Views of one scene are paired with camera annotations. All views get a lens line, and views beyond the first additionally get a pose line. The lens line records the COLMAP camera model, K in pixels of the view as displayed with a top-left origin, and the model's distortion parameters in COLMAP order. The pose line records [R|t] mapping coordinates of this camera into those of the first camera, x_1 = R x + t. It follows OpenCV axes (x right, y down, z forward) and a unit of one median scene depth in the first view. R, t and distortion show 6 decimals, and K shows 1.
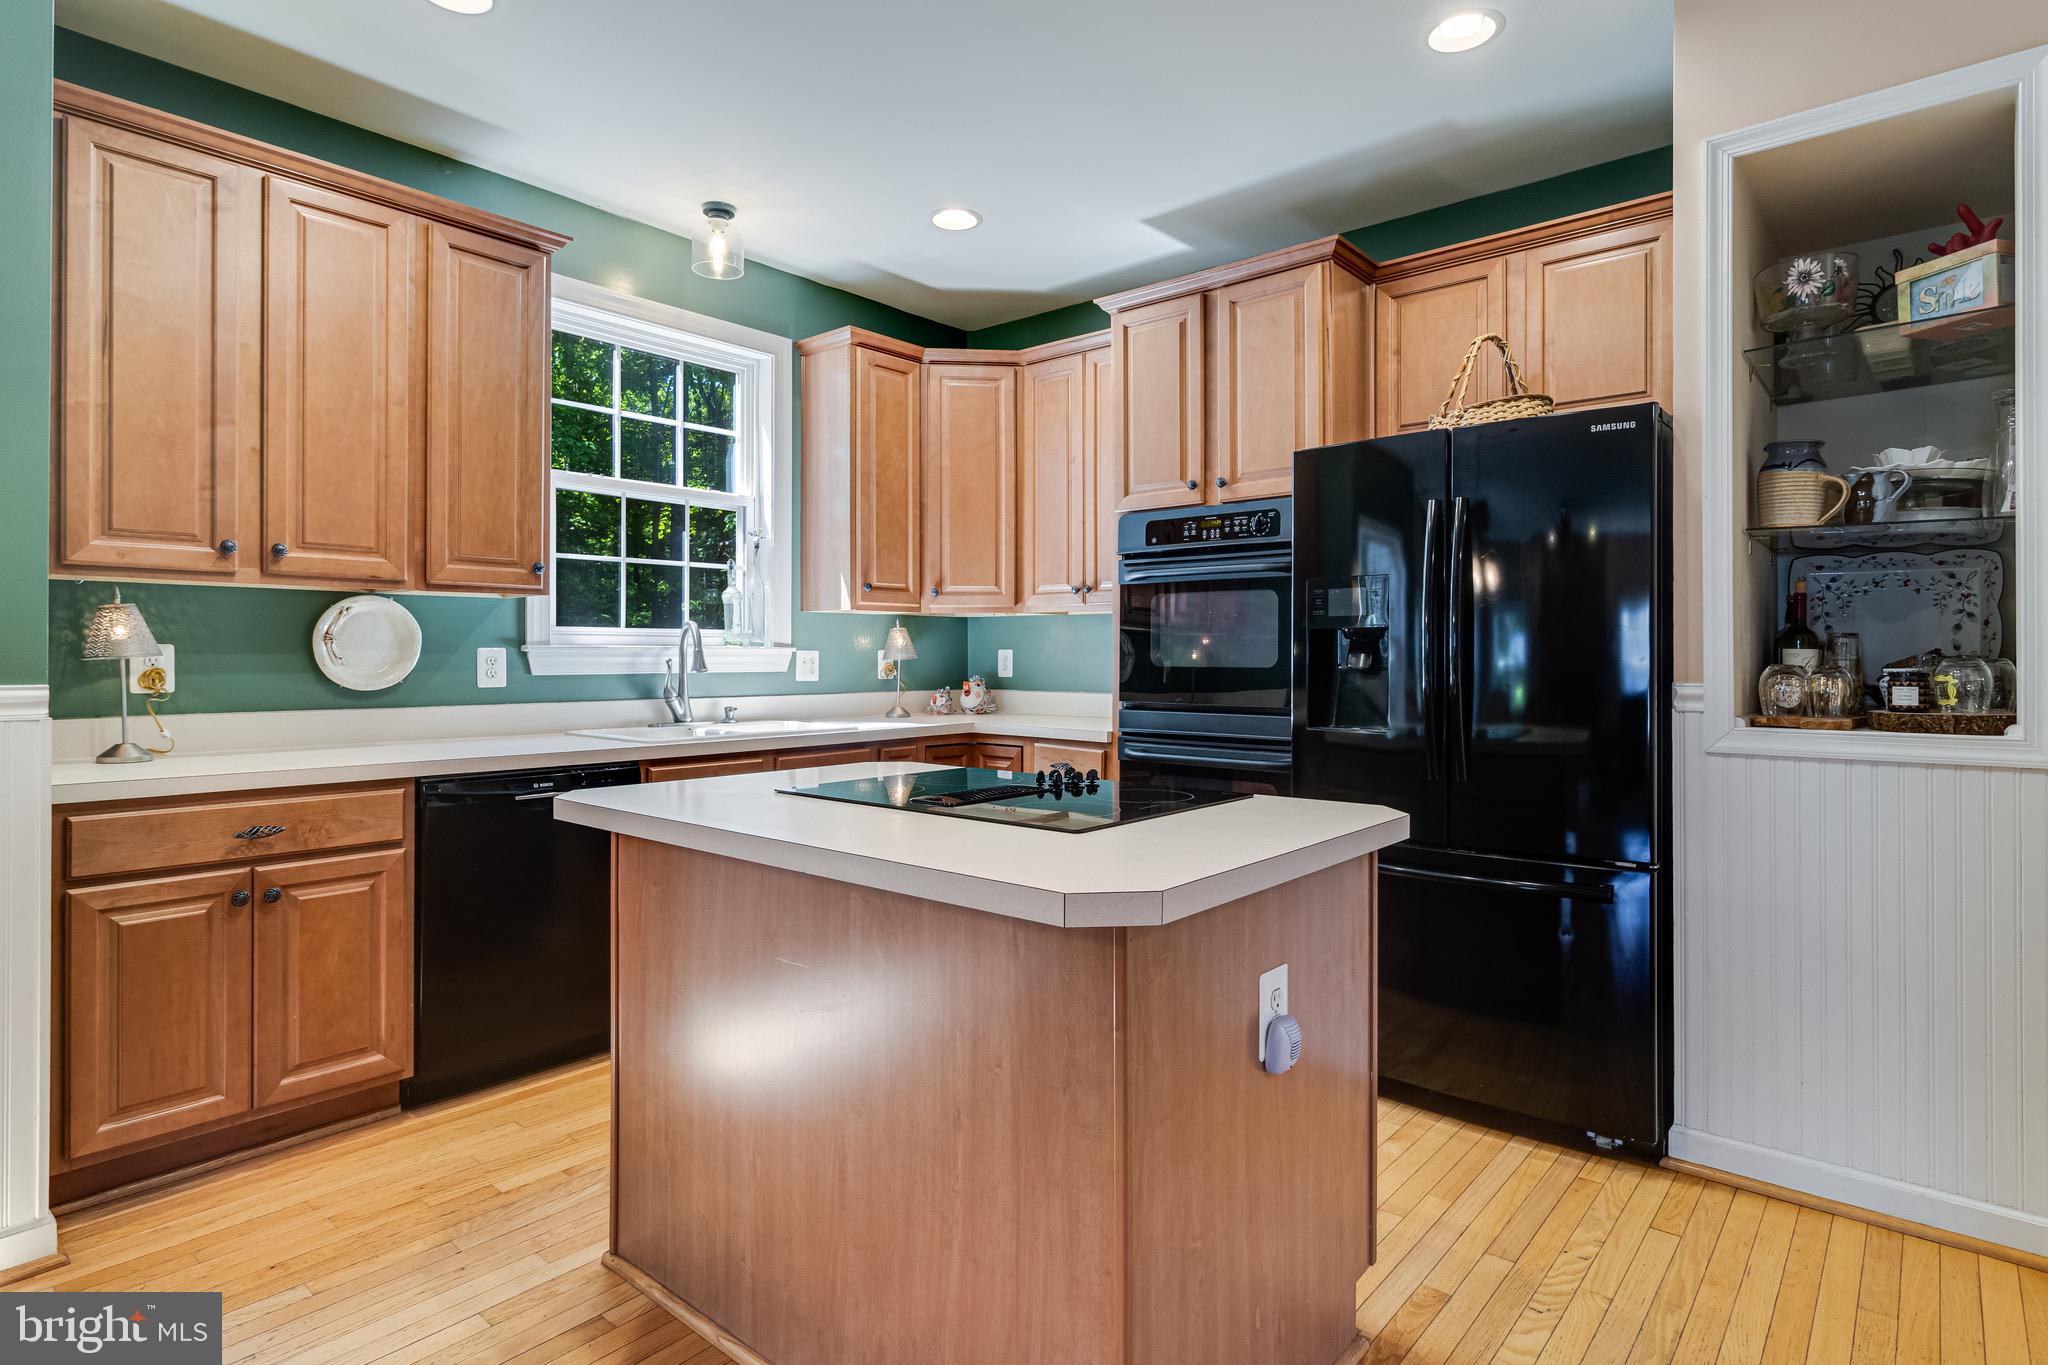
lens RADIAL K [[1047.3, 0, 1026.8], [0, 1047.3, 664.2], [0, 0, 1]] dist [0.001412, 0.000443]
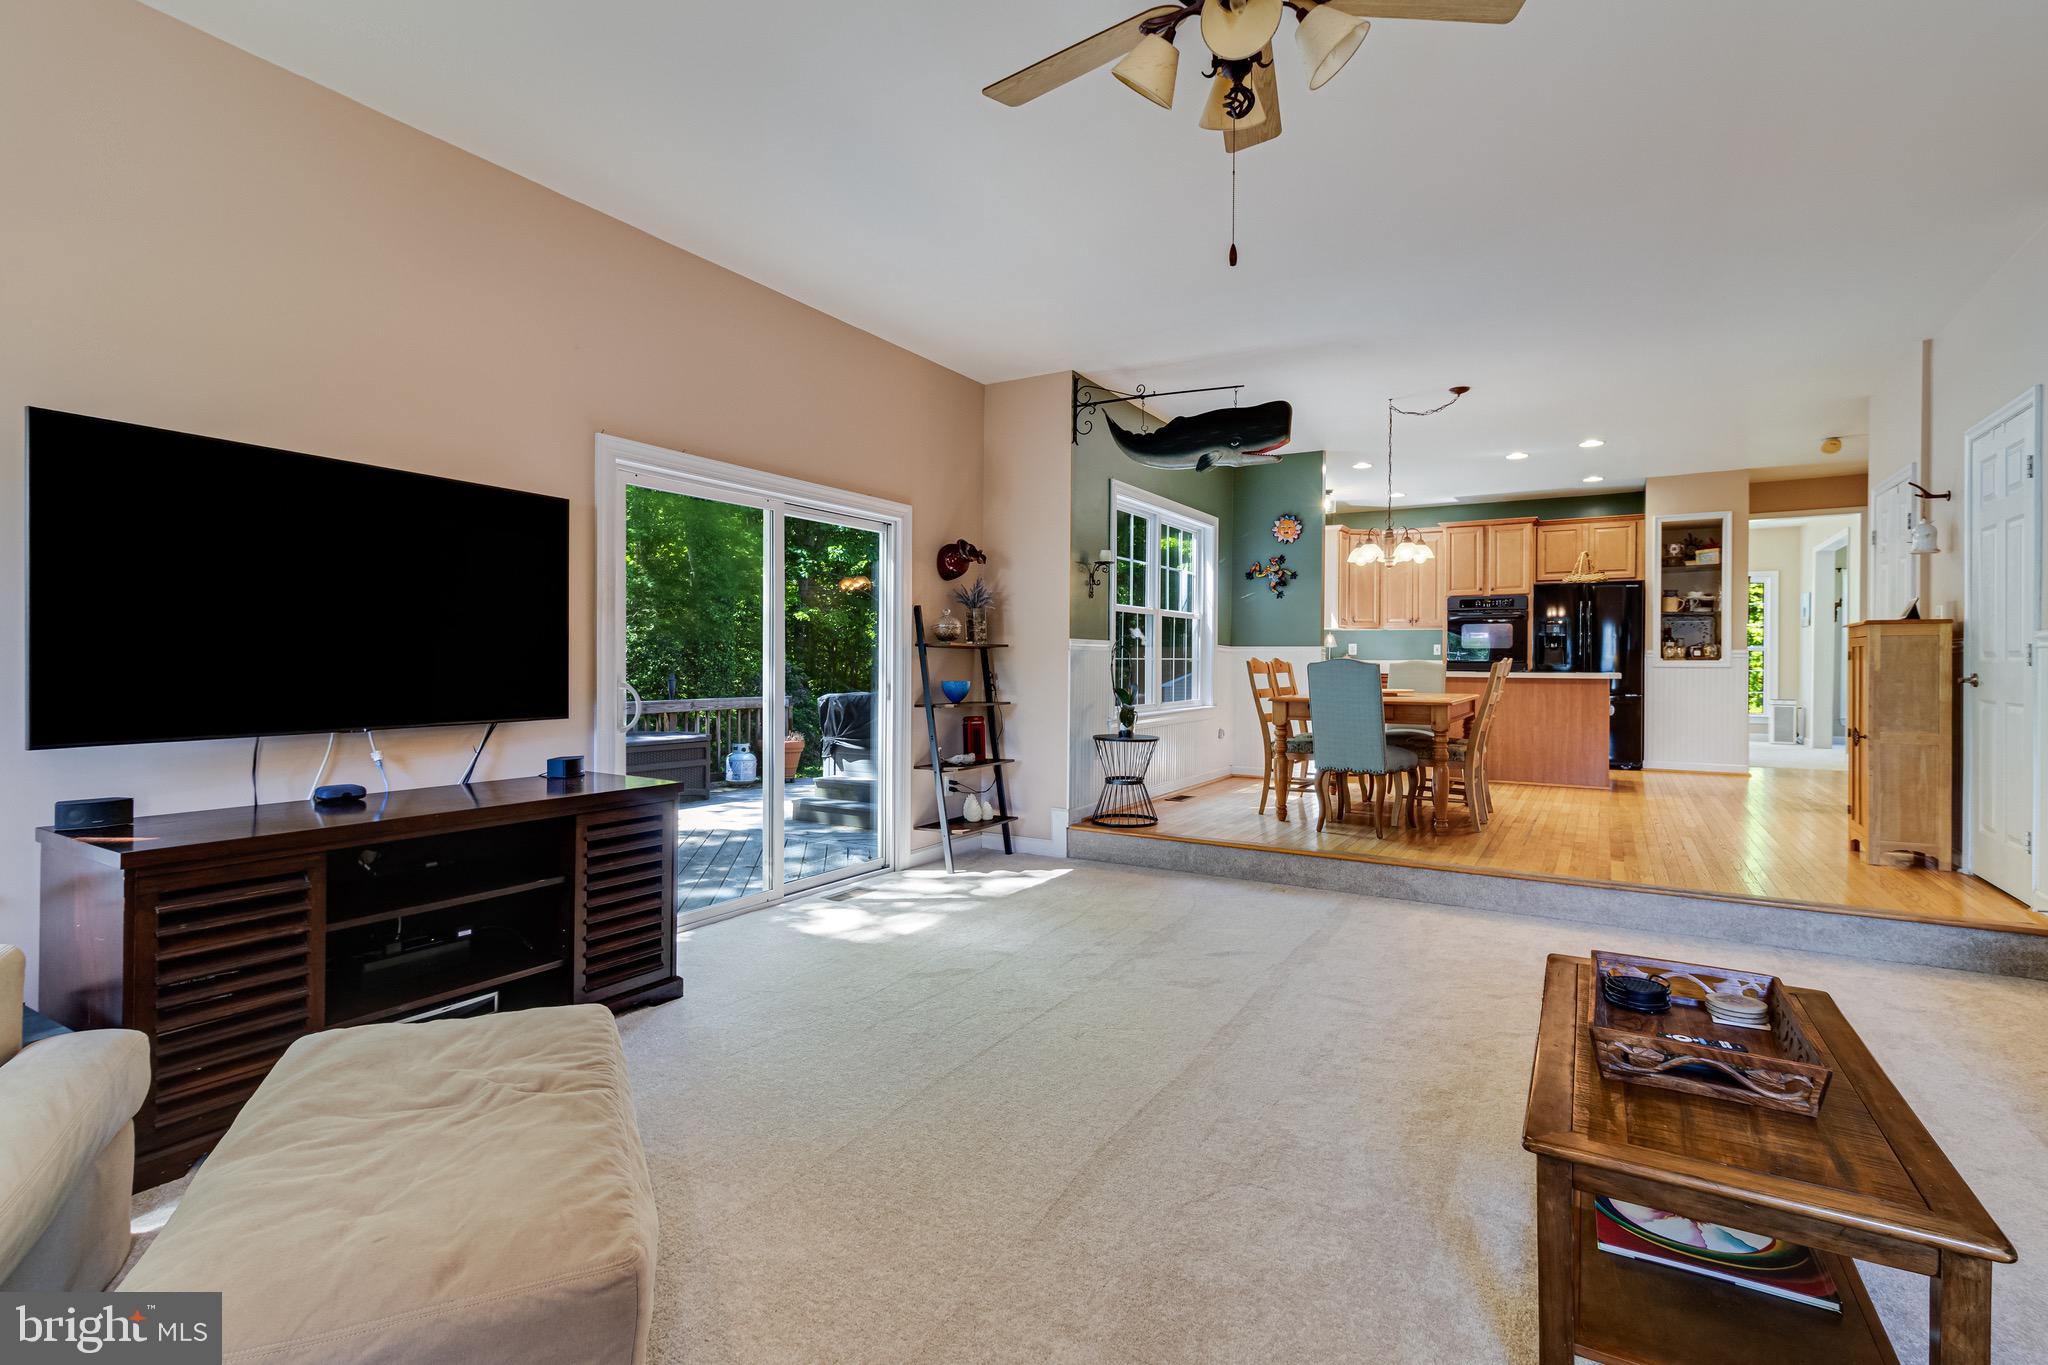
lens RADIAL K [[941.0, 0, 1016.0], [0, 941.0, 685.5], [0, 0, 1]] dist [0.000742, 0.000496]
pose [[0.987225, -0.001731, 0.159321, -1.977173], [-0.001653, 0.999776, 0.021111, 0.069657], [-0.159322, -0.021104, 0.987001, -1.844277]]
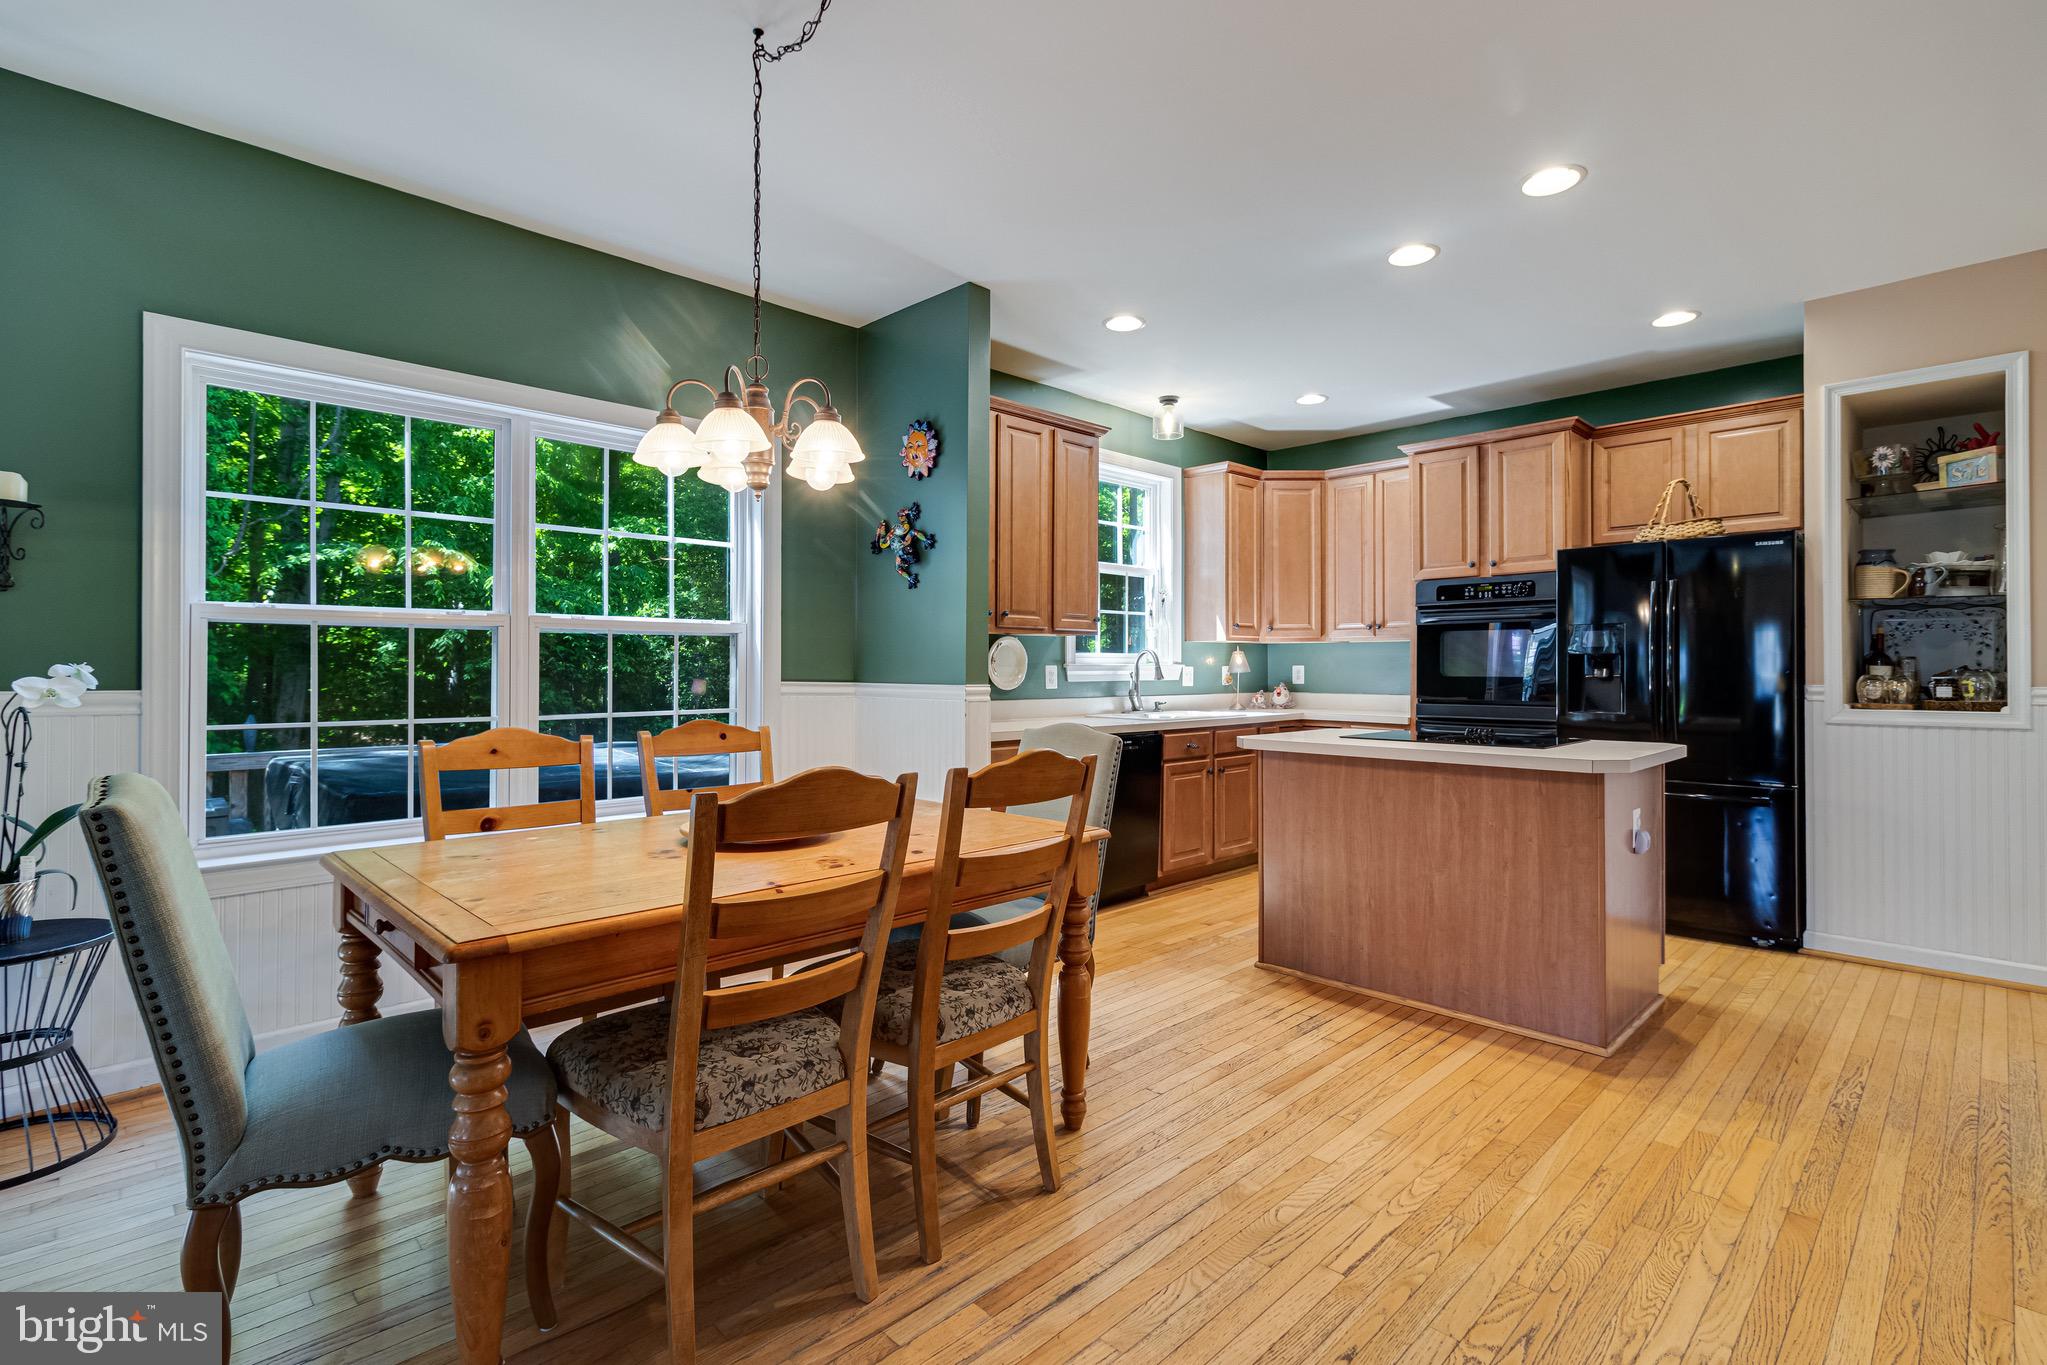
lens RADIAL K [[940.5, 0, 1026.4], [0, 940.5, 674.4], [0, 0, 1]] dist [0.000742, 0.000496]
pose [[0.996233, -0.000408, -0.086718, -0.485551], [0.000197, 0.999997, -0.002447, 0.003105], [0.086719, 0.002421, 0.996230, -0.612900]]
